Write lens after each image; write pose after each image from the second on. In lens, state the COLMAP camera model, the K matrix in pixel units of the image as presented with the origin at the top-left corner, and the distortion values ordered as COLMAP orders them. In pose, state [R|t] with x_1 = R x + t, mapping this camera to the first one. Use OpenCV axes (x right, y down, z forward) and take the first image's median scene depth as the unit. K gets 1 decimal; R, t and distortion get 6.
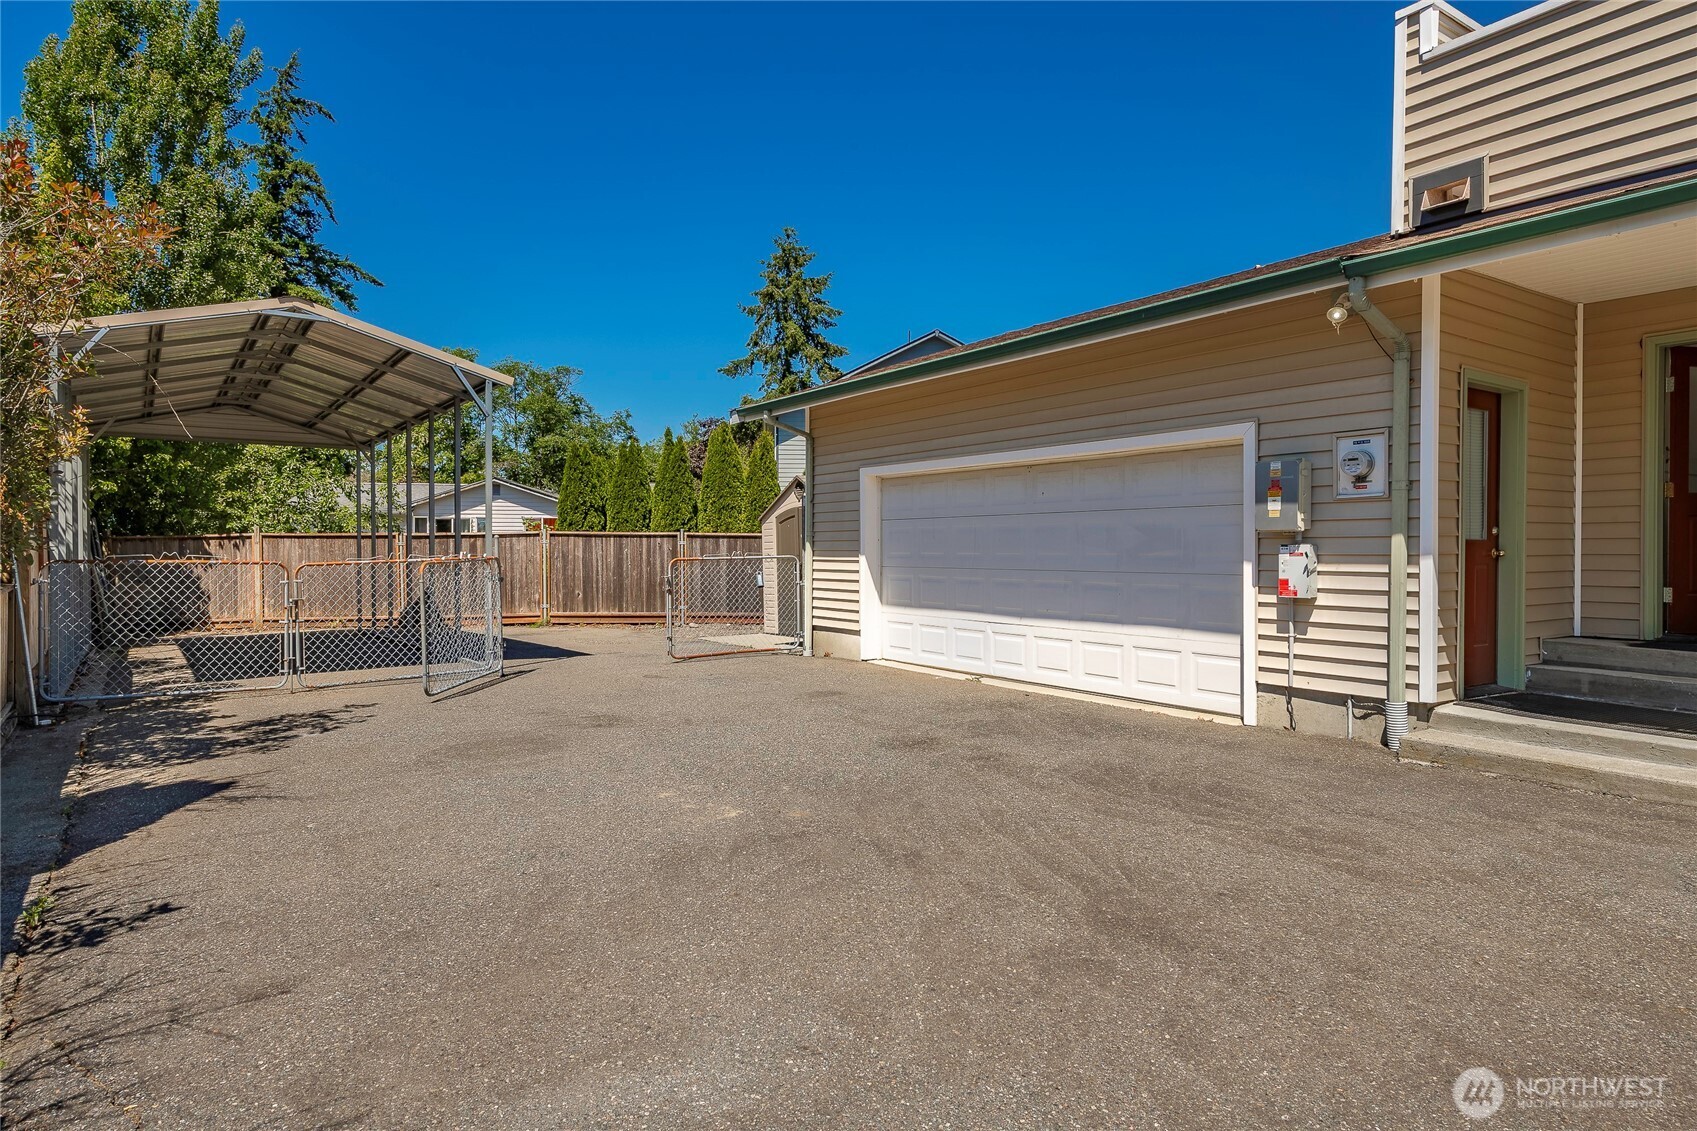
lens RADIAL K [[1008.8, 0, 848.5], [0, 1008.8, 565.5], [0, 0, 1]] dist [-0.001837, -0.000557]
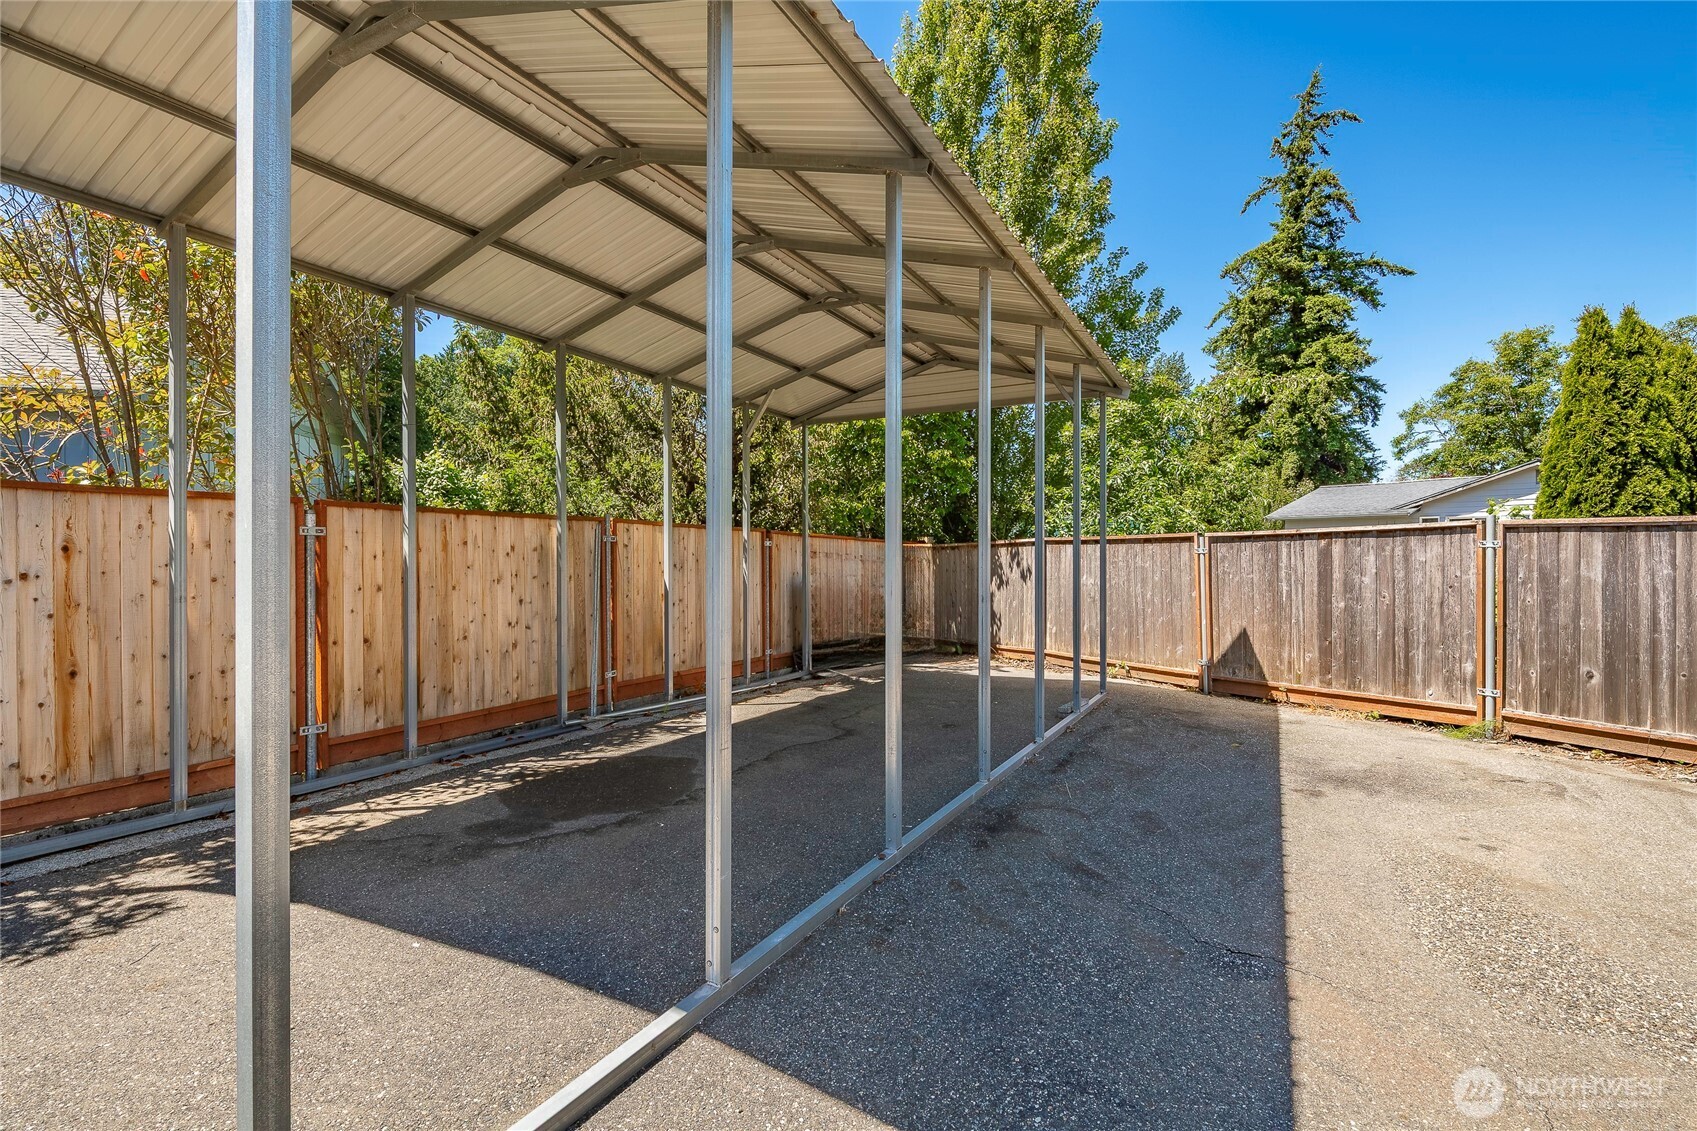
lens RADIAL K [[792.6, 0, 848.5], [0, 792.6, 565.5], [0, 0, 1]] dist [-0.000594, -0.000255]
pose [[0.453435, 0.008460, -0.891249, -0.121855], [-0.008691, 0.999949, 0.005071, -0.013750], [0.891247, 0.005446, 0.453485, 0.596959]]
